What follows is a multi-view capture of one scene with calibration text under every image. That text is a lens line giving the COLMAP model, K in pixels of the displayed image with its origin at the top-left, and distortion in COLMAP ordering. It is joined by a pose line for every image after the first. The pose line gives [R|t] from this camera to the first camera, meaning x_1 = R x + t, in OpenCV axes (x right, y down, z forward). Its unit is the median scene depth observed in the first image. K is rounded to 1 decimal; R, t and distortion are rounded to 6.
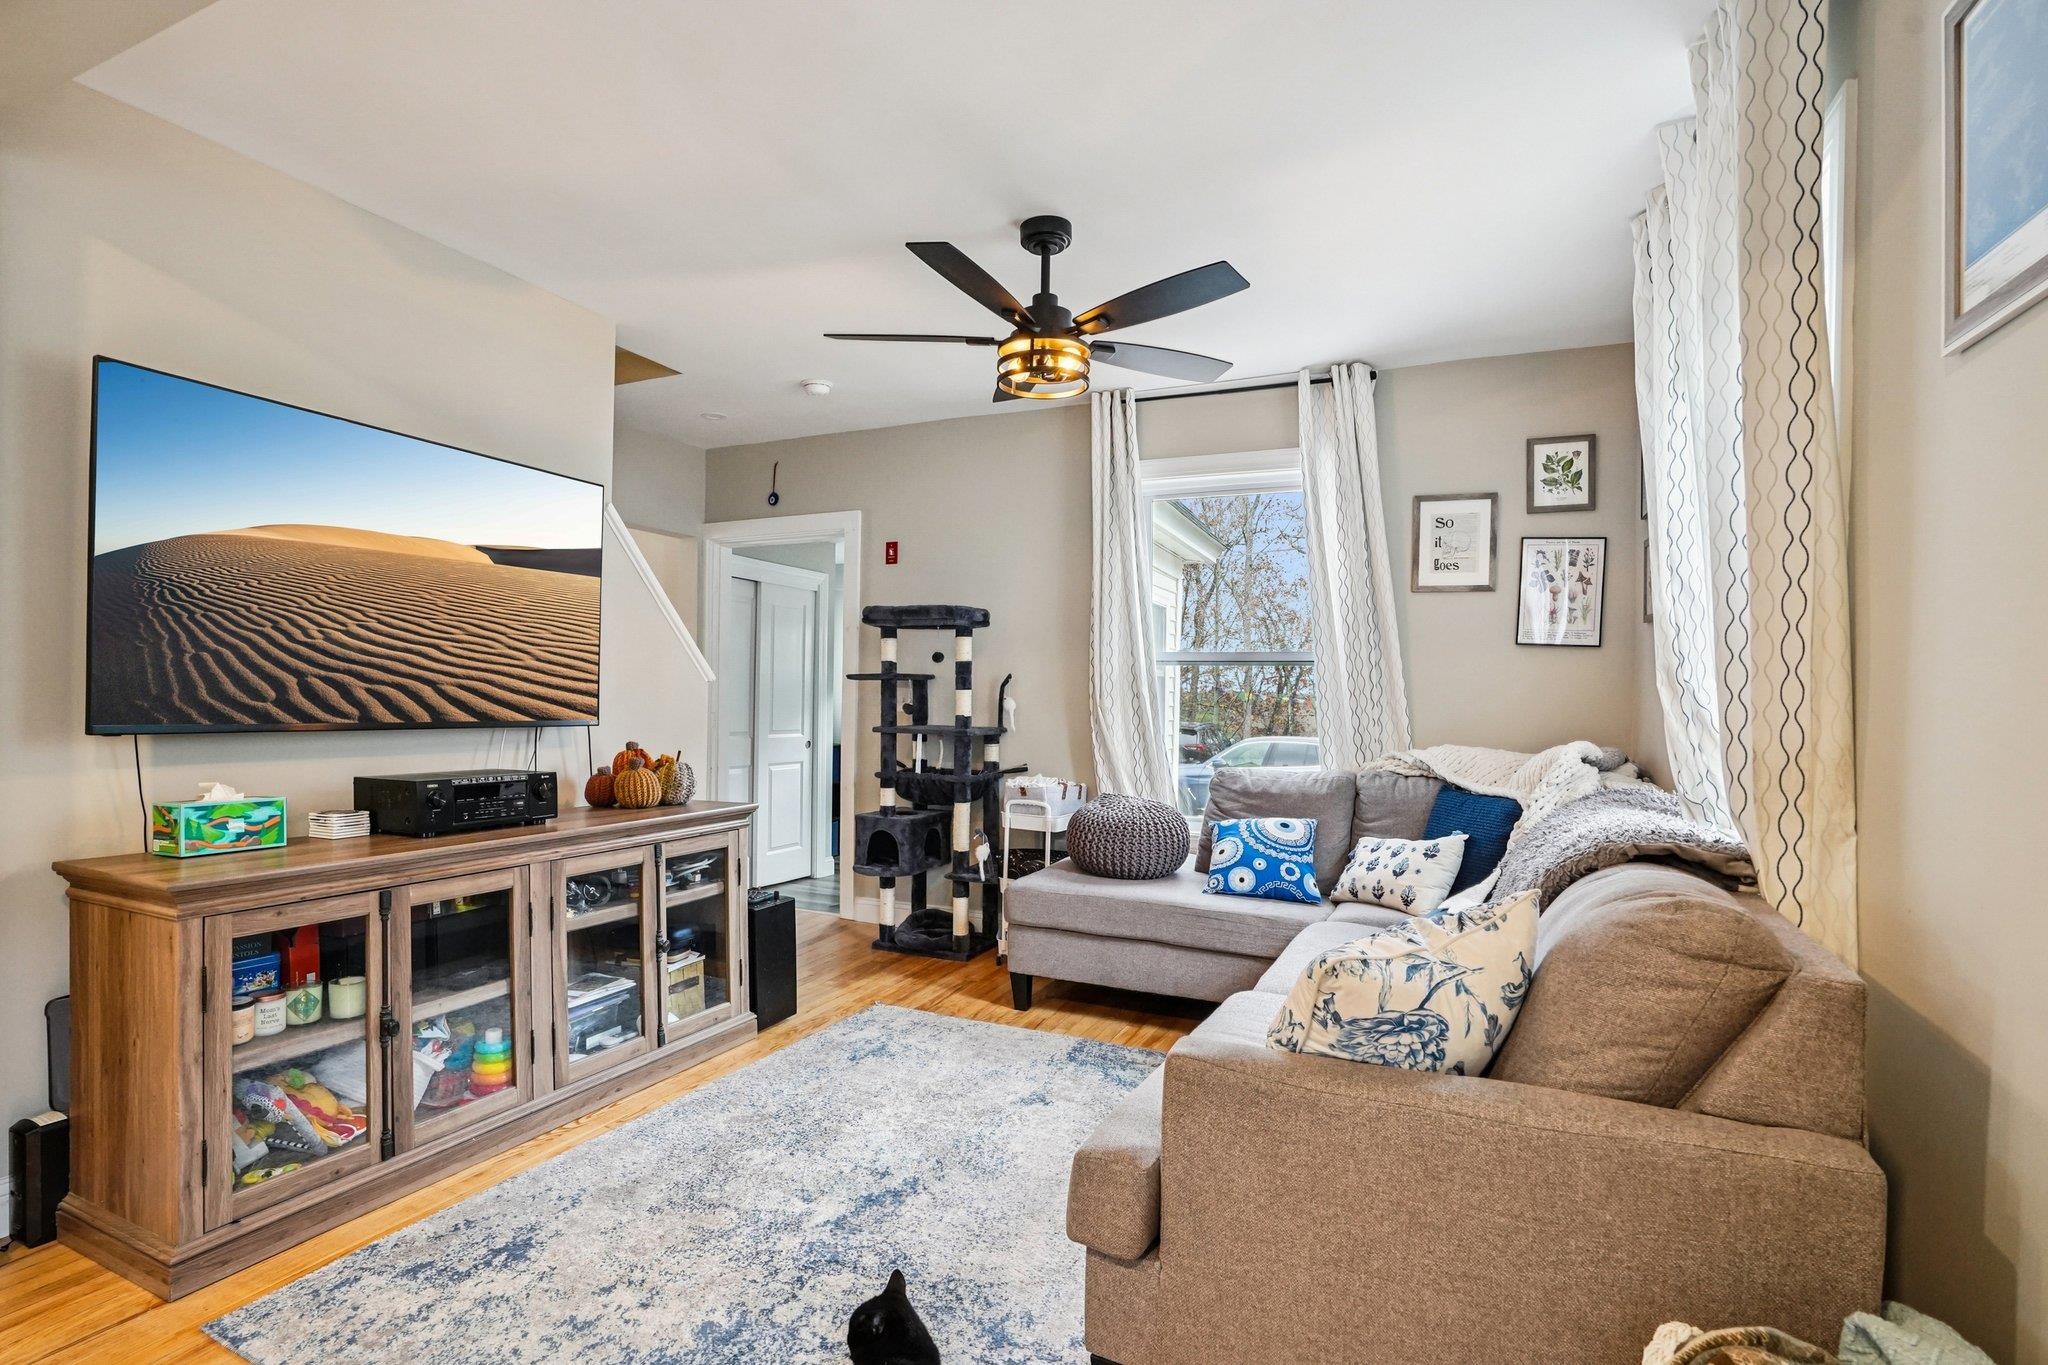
lens RADIAL K [[976.2, 0, 1025.4], [0, 976.2, 724.4], [0, 0, 1]] dist [-0.051780, 0.000264]
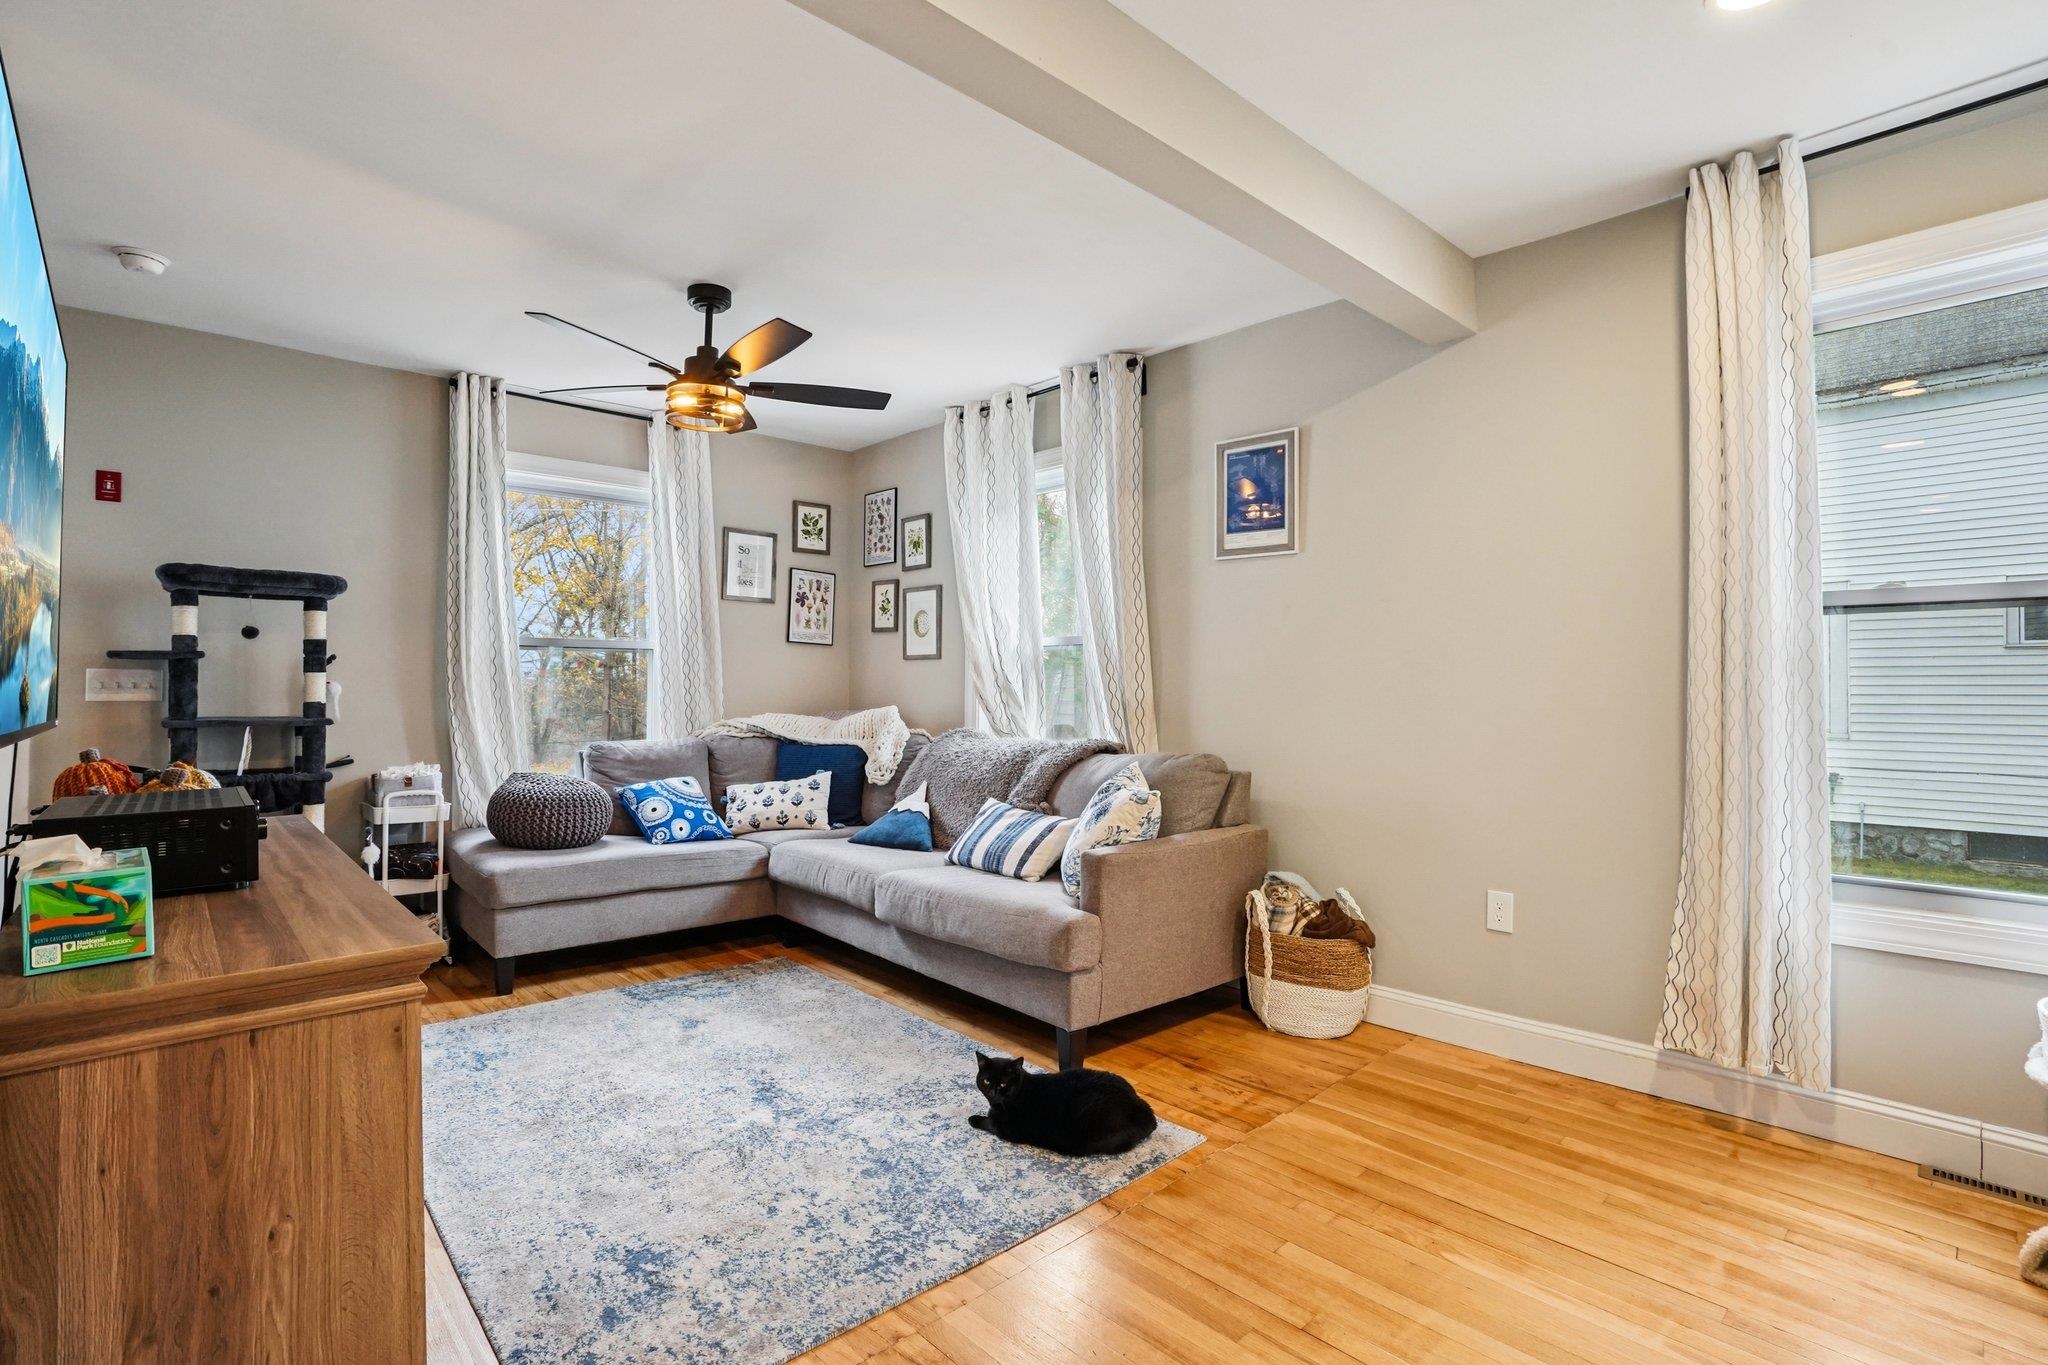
lens RADIAL K [[963.1, 0, 985.4], [0, 963.1, 694.8], [0, 0, 1]] dist [-0.053957, 0.000248]
pose [[0.403790, -0.020341, 0.914626, -0.705042], [0.023331, 0.999657, 0.011932, -0.014332], [-0.914554, 0.016521, 0.404125, 0.156043]]
